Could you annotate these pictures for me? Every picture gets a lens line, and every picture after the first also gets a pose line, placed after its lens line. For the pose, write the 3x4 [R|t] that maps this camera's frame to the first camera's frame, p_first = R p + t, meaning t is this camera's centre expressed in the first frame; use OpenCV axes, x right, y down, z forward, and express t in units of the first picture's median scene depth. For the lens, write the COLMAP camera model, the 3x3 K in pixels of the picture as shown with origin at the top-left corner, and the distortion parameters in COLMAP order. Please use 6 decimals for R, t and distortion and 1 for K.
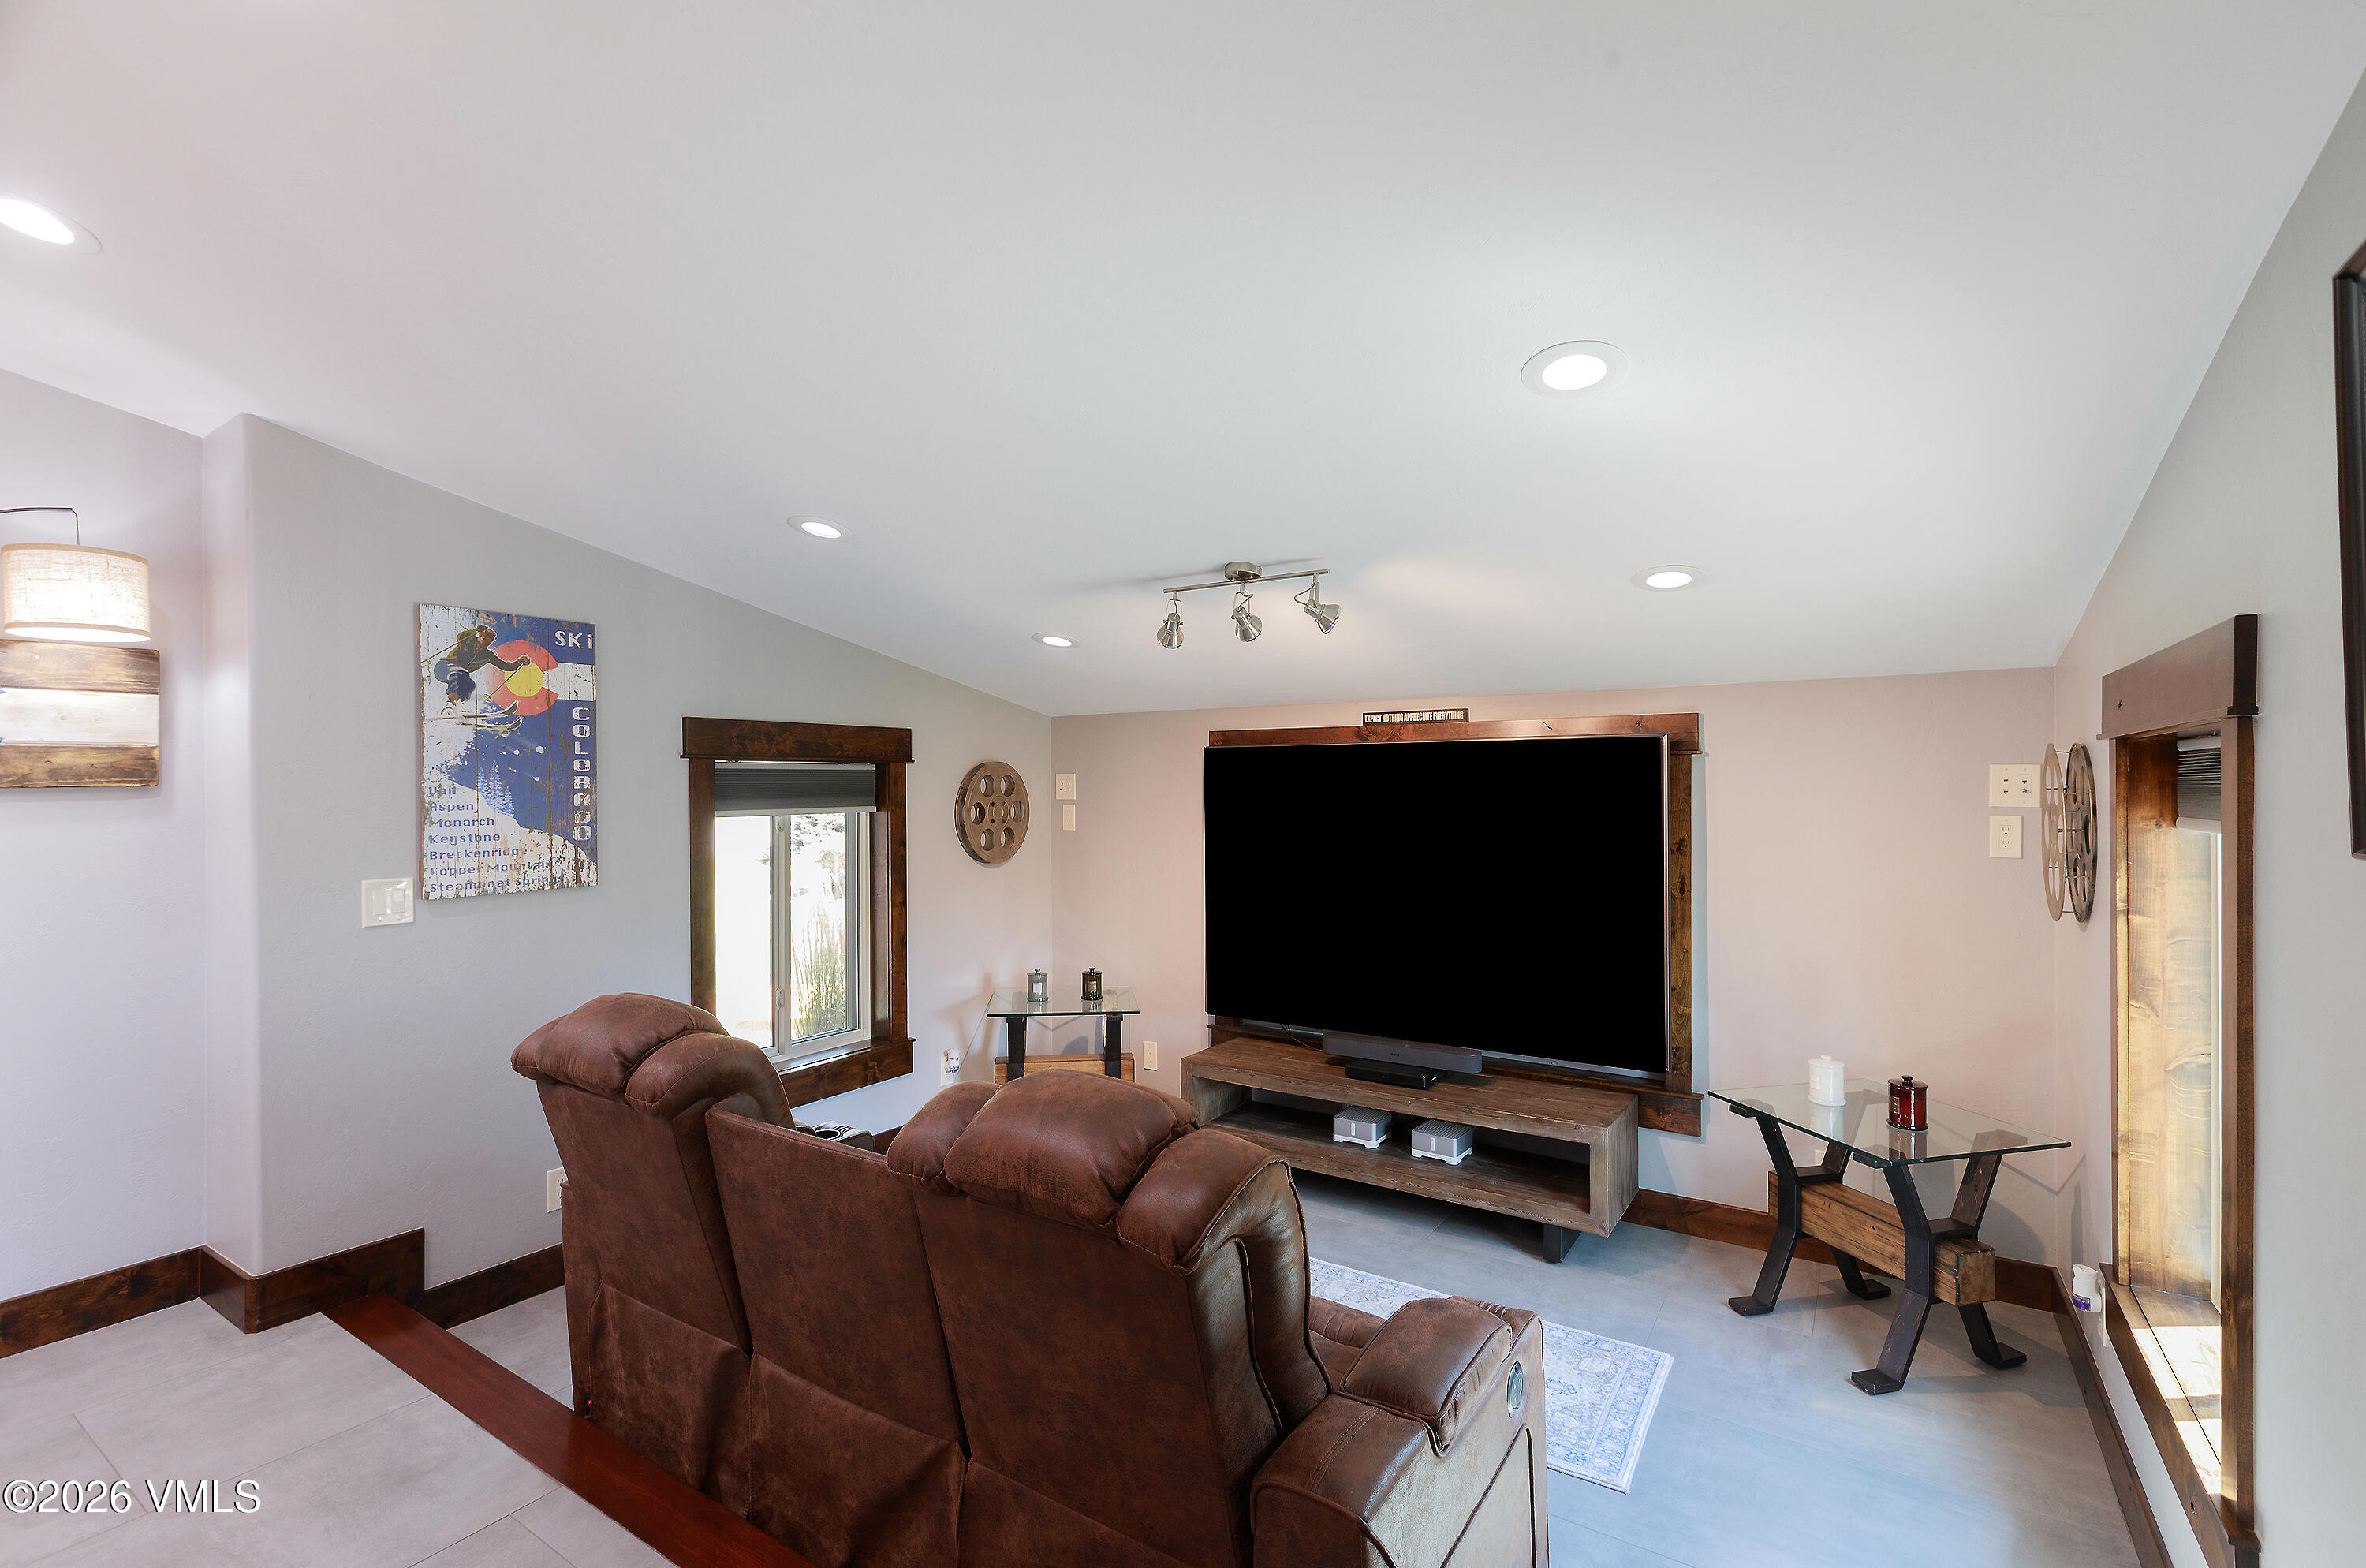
lens RADIAL K [[1056.8, 0, 1187.9], [0, 1056.8, 786.7], [0, 0, 1]] dist [0.000837, 0.001587]
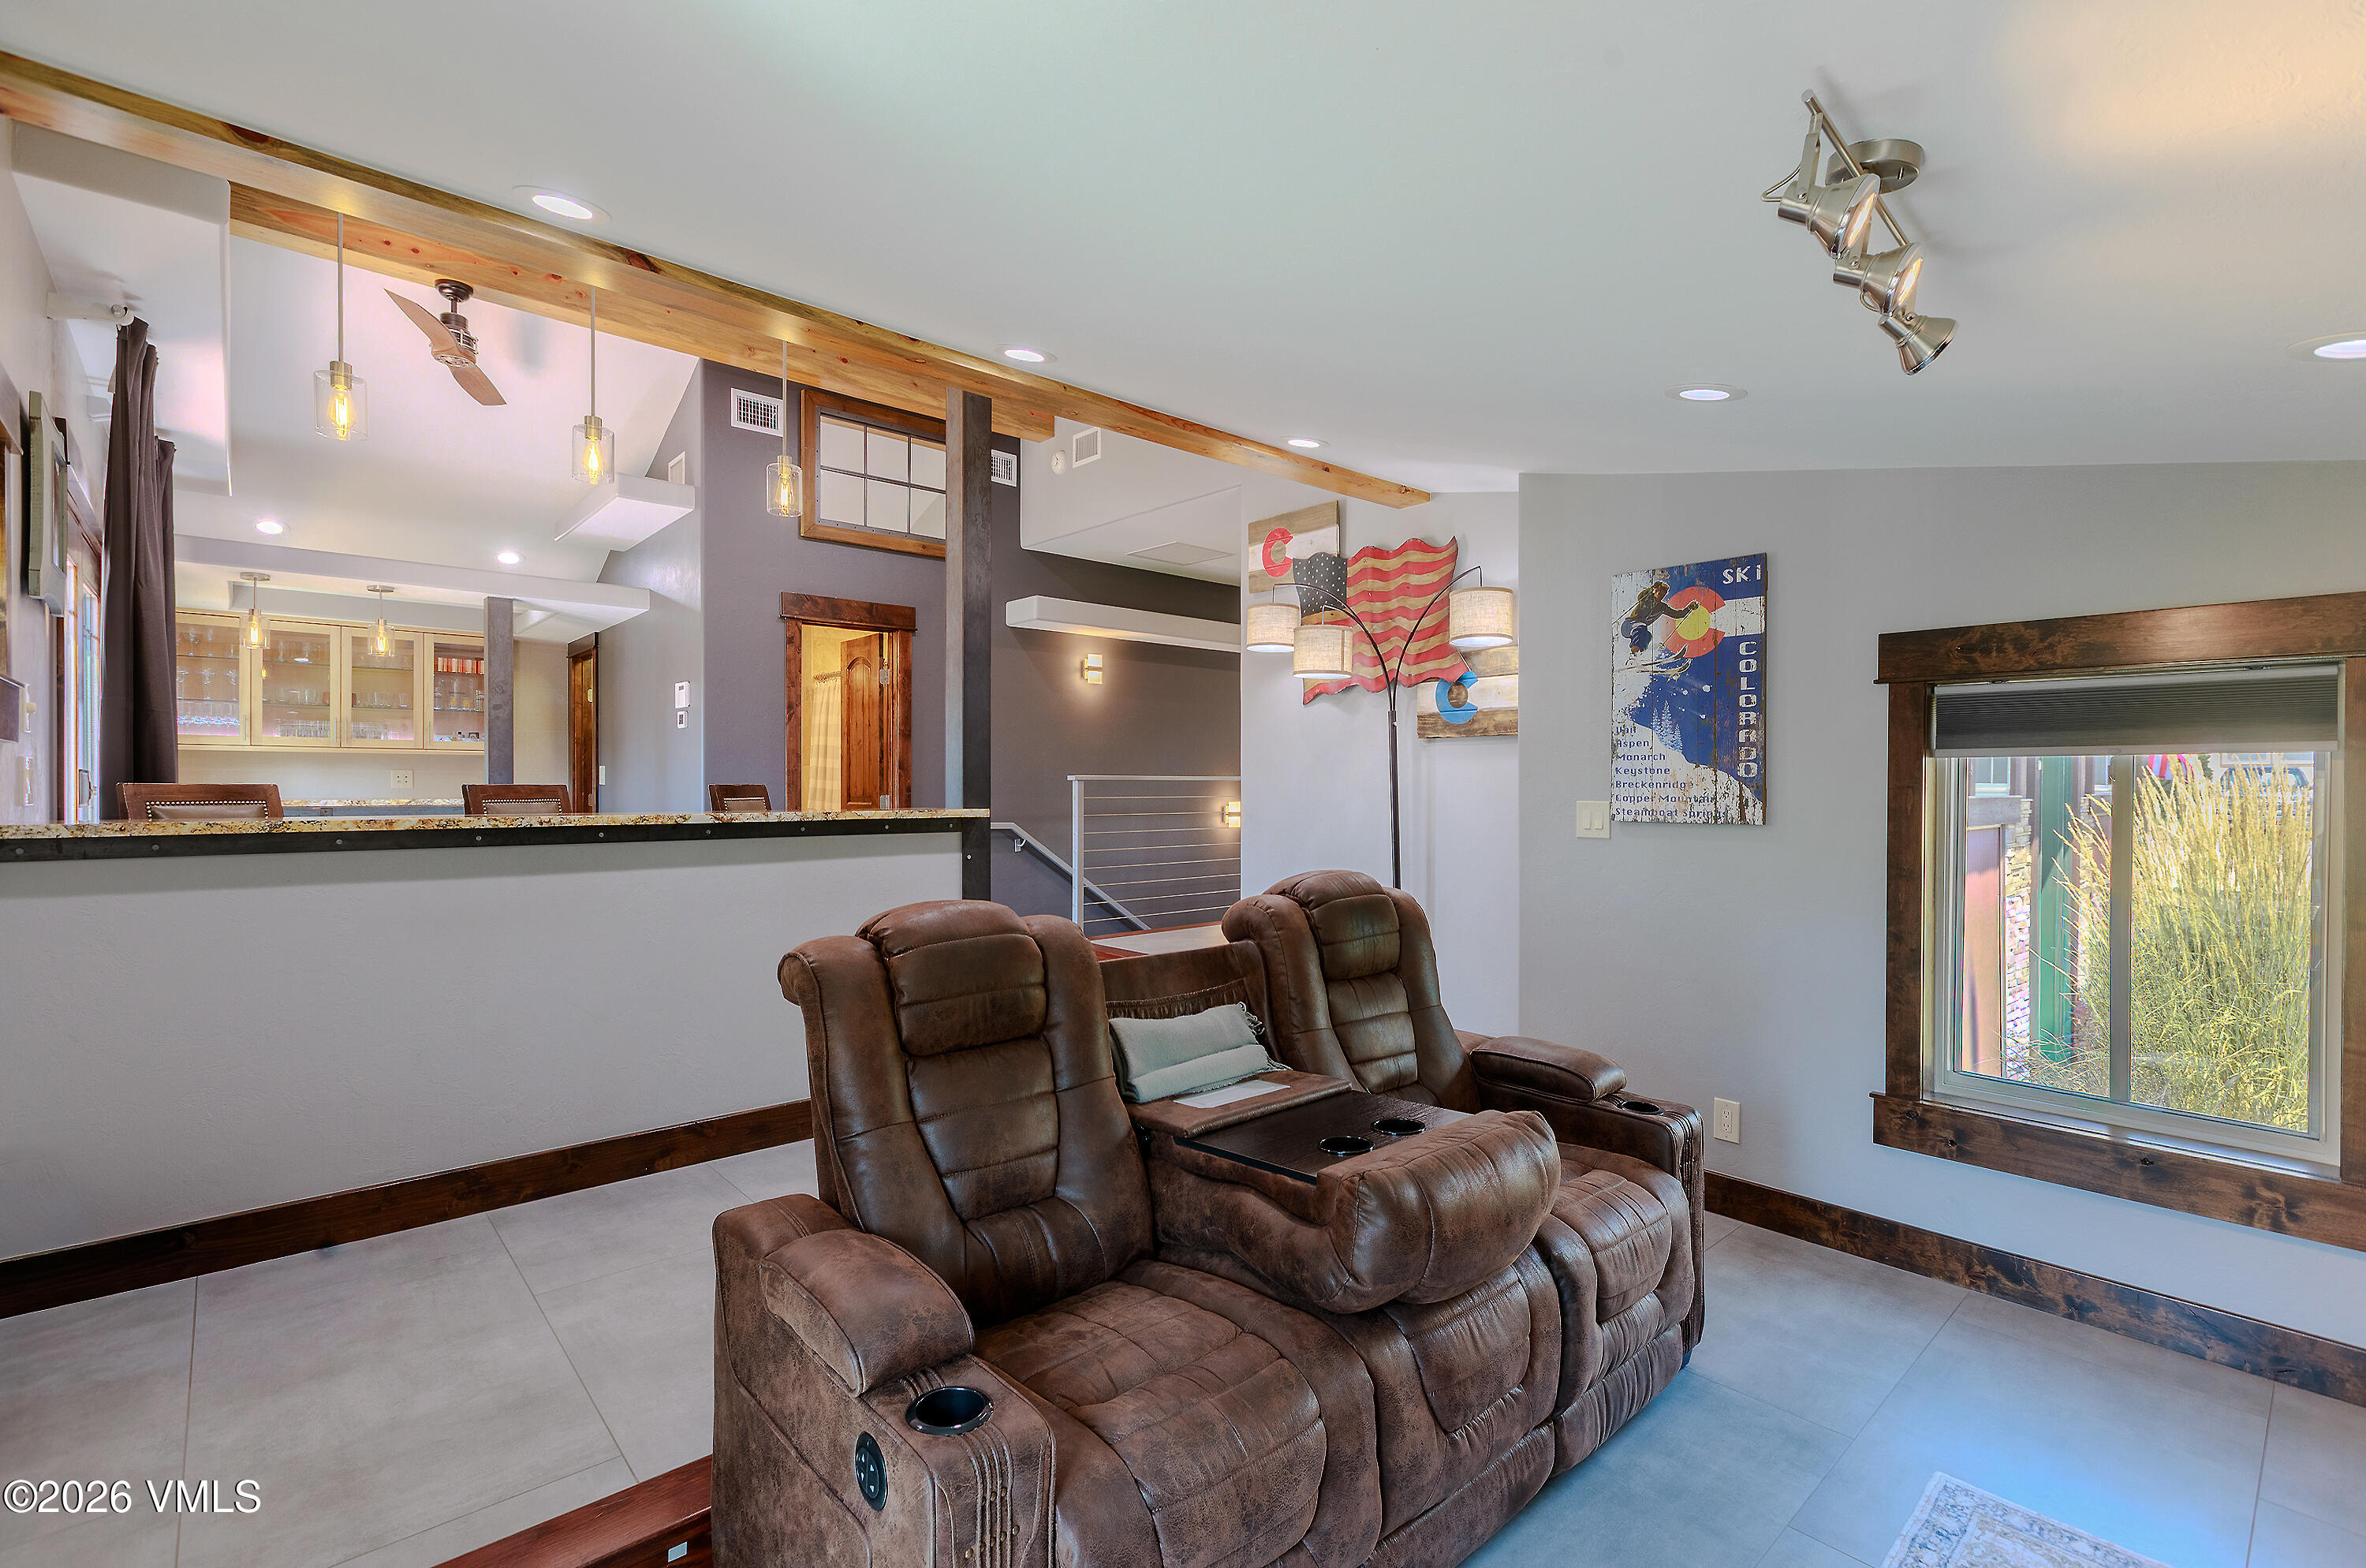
lens RADIAL K [[1056.8, 0, 1187.9], [0, 1056.8, 786.7], [0, 0, 1]] dist [0.000837, 0.001587]
pose [[-0.252600, 0.007744, -0.967540, 0.533222], [-0.005156, 0.999943, 0.009349, 0.055640], [0.967557, 0.007351, -0.252546, 0.781606]]
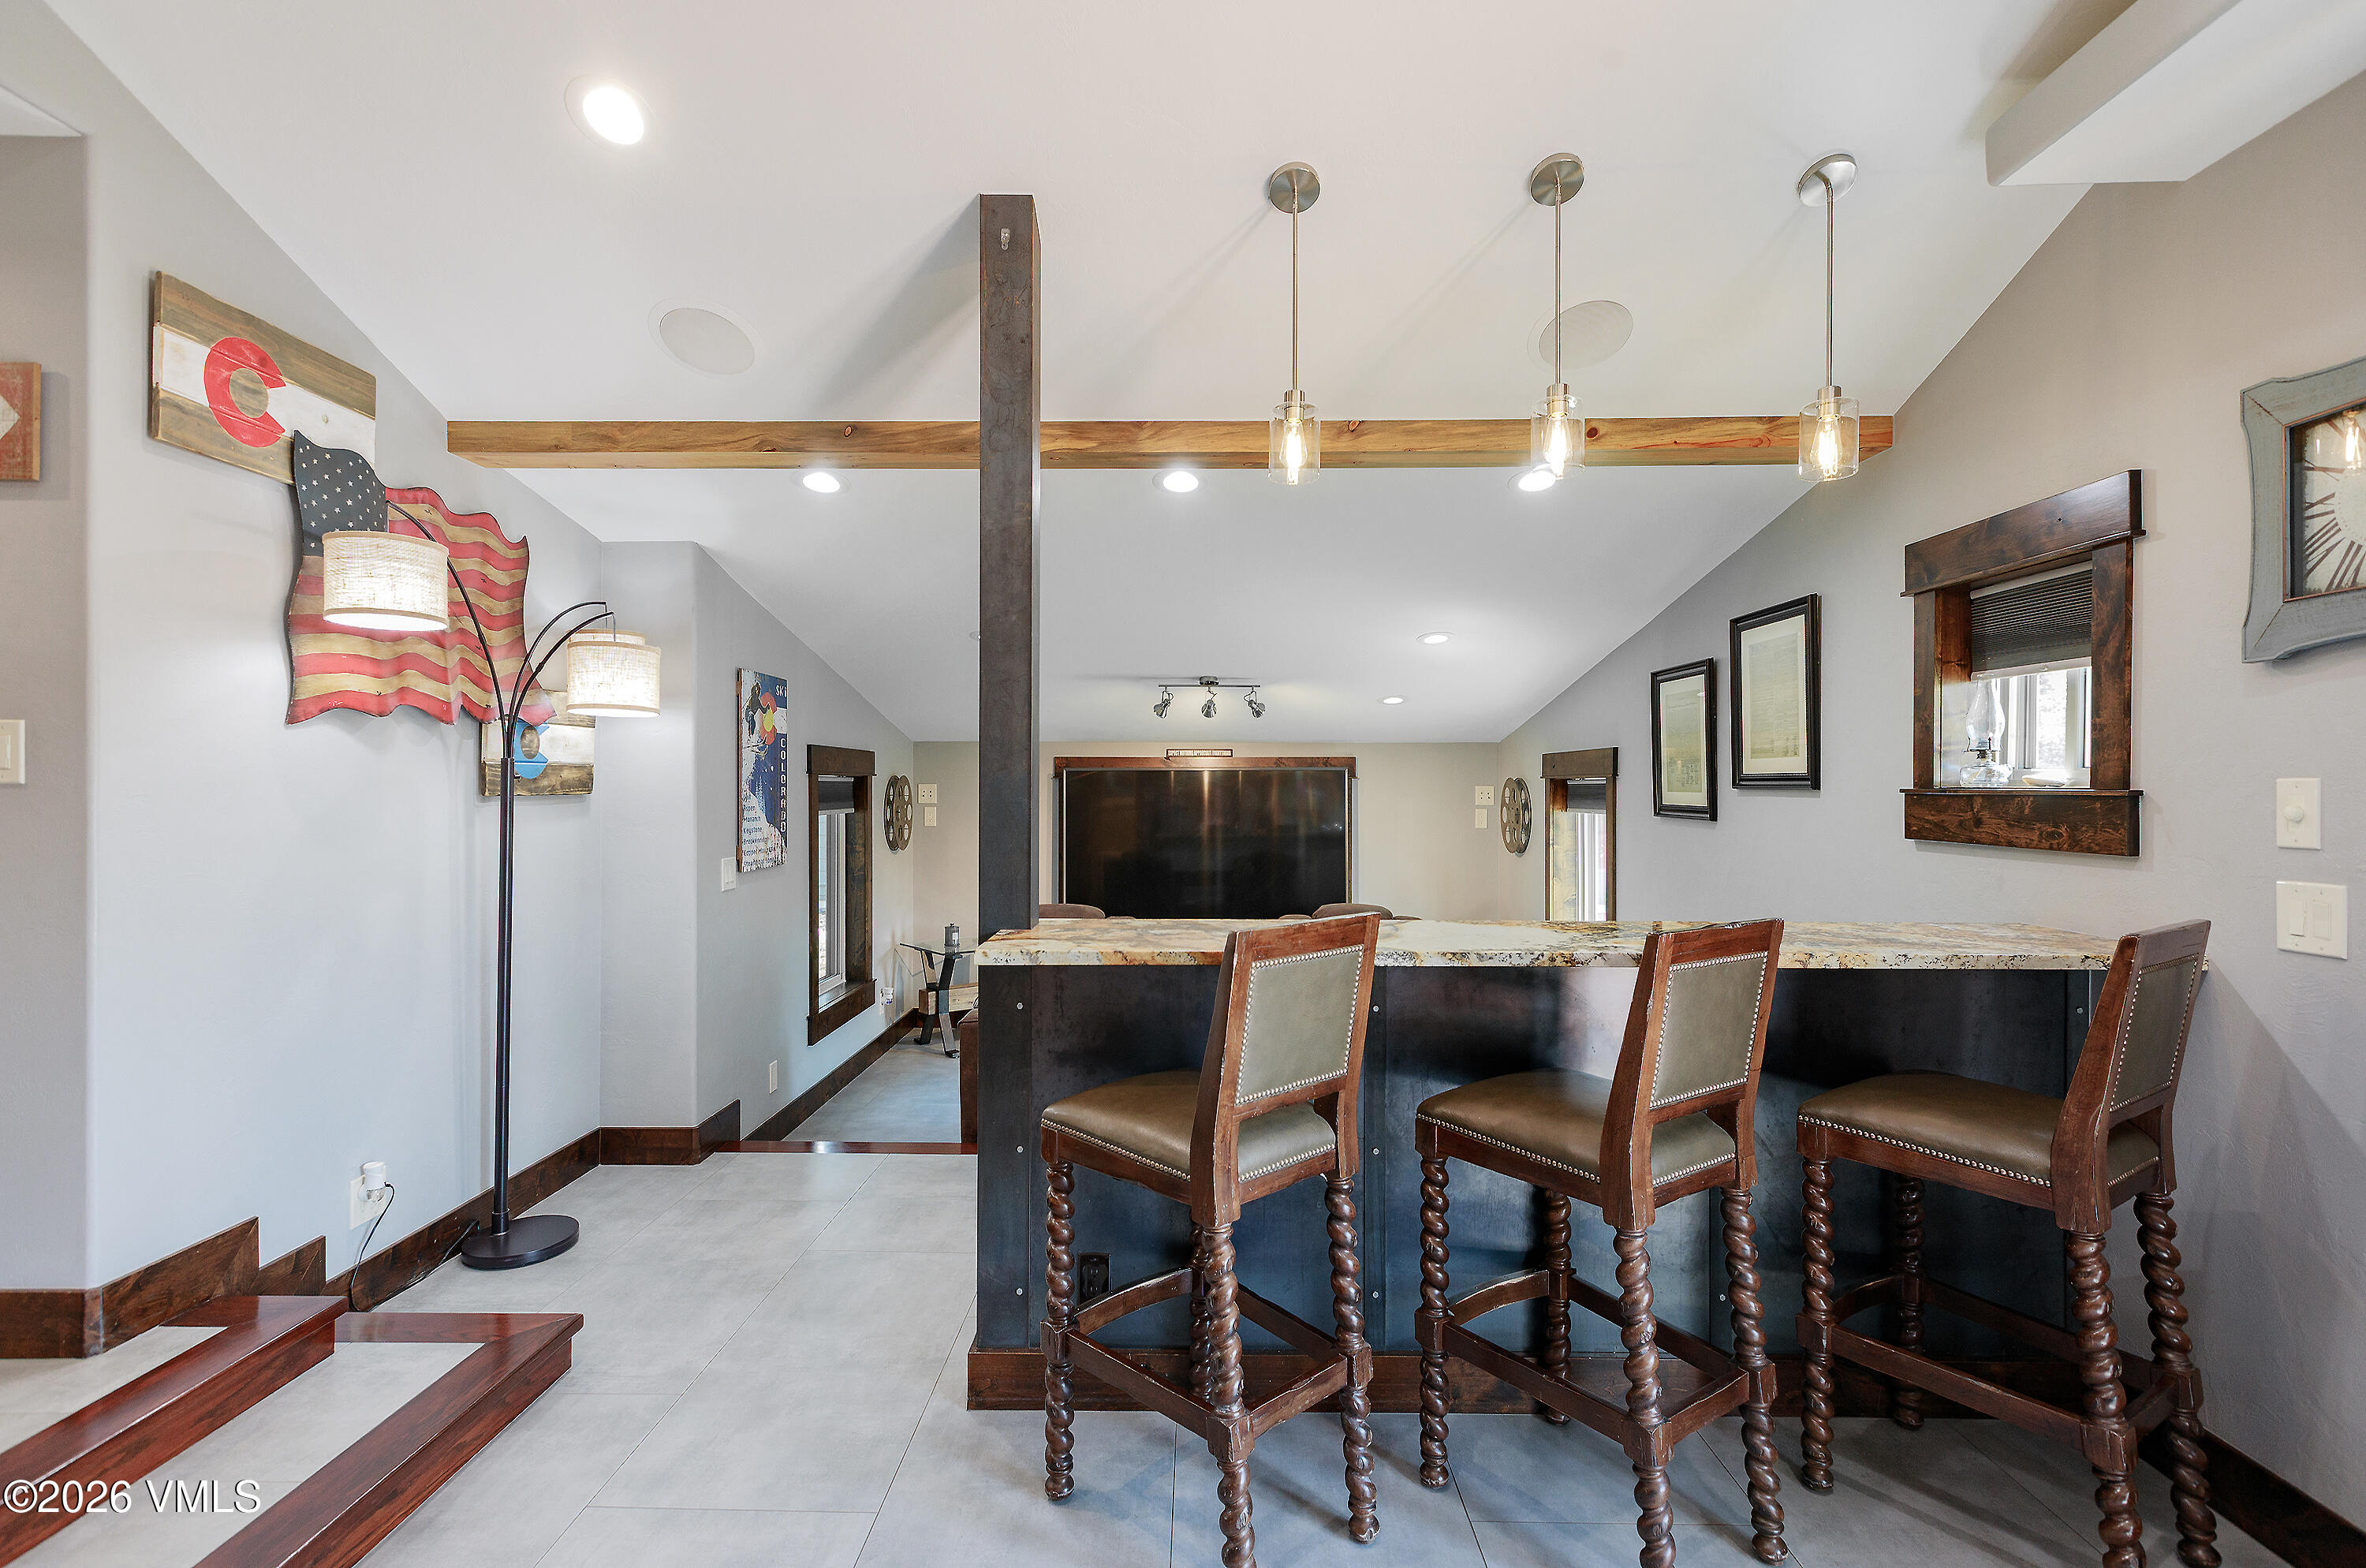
lens RADIAL K [[1056.8, 0, 1187.9], [0, 1056.8, 786.7], [0, 0, 1]] dist [0.000837, 0.001587]
pose [[0.840013, 0.006424, 0.542528, -0.930961], [-0.004039, 0.999976, -0.005588, -0.004486], [-0.542551, 0.002503, 0.840019, -0.515254]]
